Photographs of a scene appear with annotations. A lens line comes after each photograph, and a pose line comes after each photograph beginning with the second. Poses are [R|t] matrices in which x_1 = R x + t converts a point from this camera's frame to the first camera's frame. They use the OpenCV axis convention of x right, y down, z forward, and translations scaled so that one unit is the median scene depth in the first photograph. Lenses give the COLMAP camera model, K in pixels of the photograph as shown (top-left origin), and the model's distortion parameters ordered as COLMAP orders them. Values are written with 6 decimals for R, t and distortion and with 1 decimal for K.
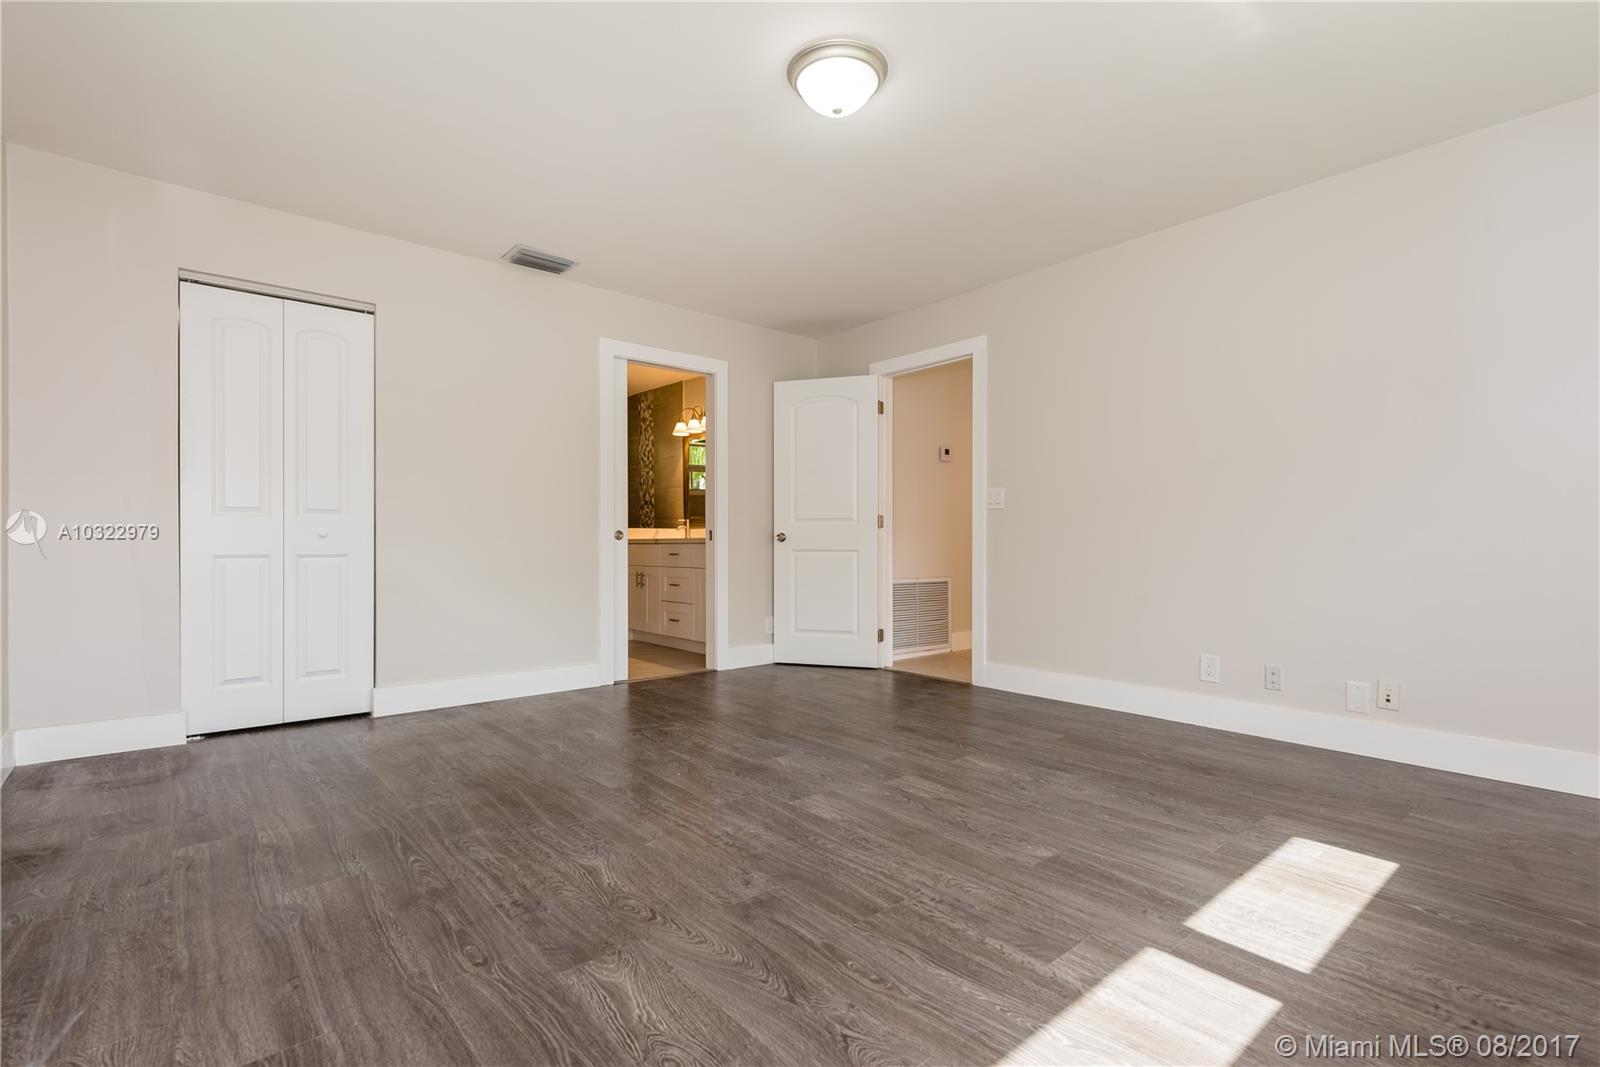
lens RADIAL K [[750.1, 0, 800.0], [0, 750.1, 533.5], [0, 0, 1]] dist [-0.000275, -0.000079]
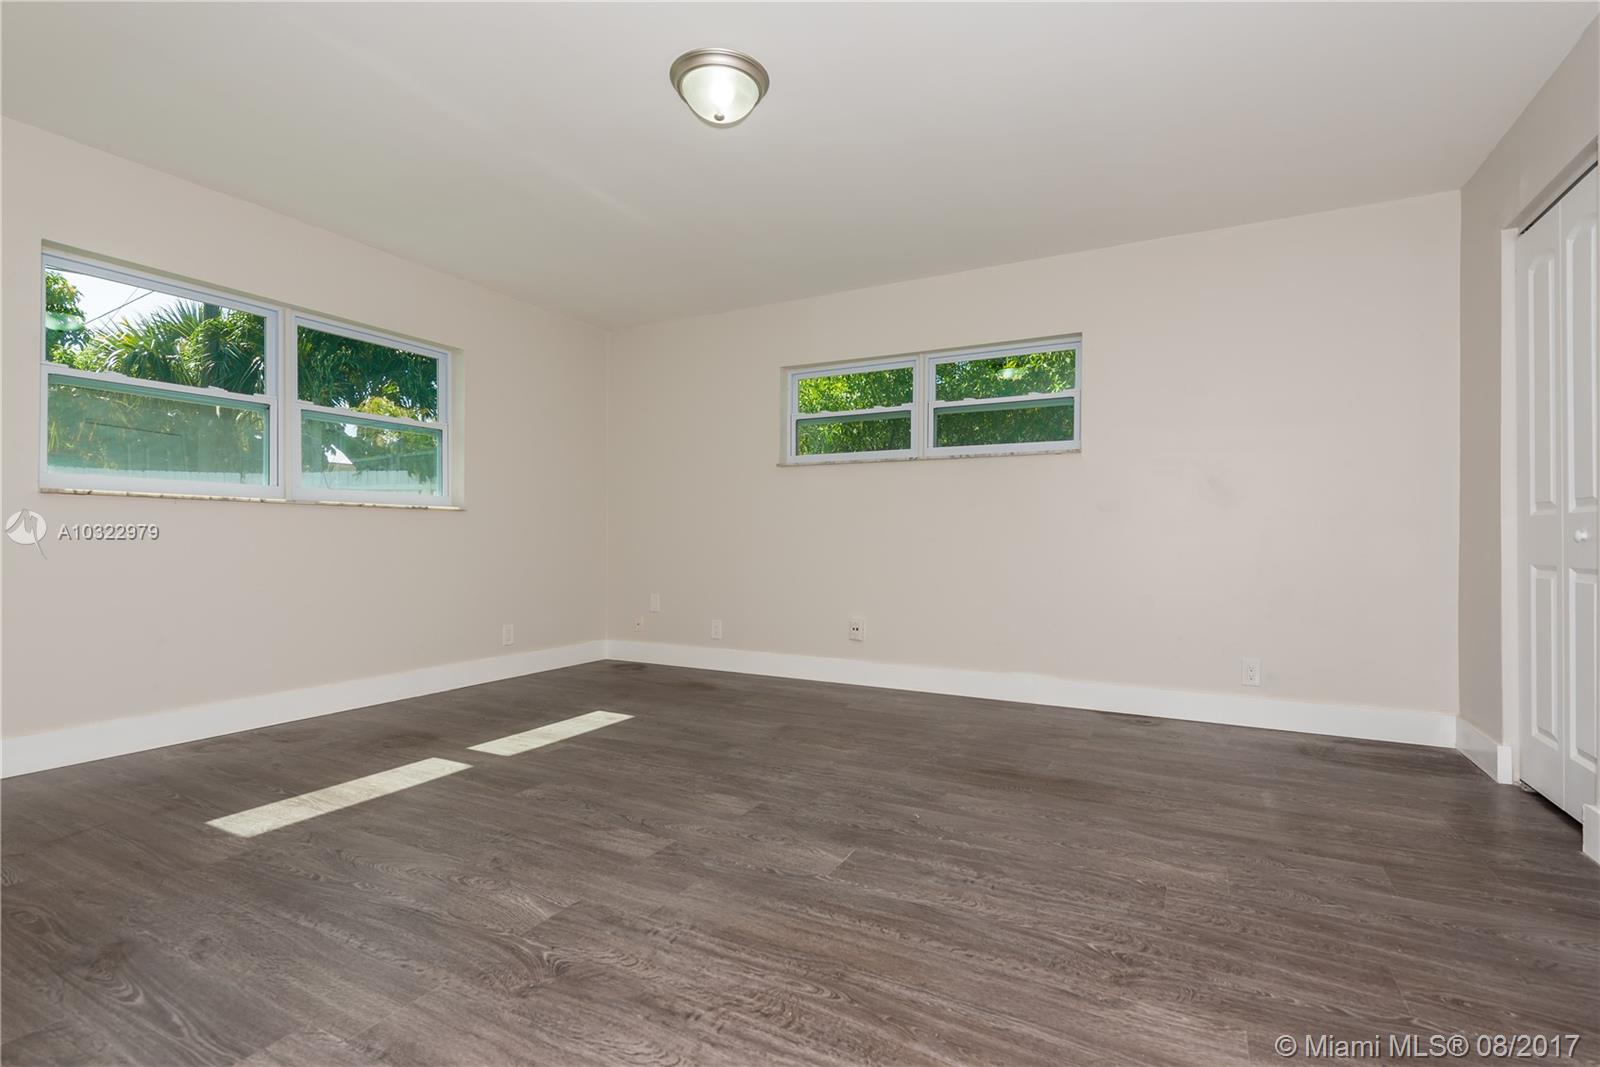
lens RADIAL K [[750.1, 0, 800.0], [0, 750.1, 533.5], [0, 0, 1]] dist [-0.000275, -0.000079]
pose [[-0.929978, -0.009218, -0.367499, 0.316323], [-0.003918, 0.999877, -0.015164, 0.015070], [0.367594, -0.012662, -0.929900, 1.988428]]
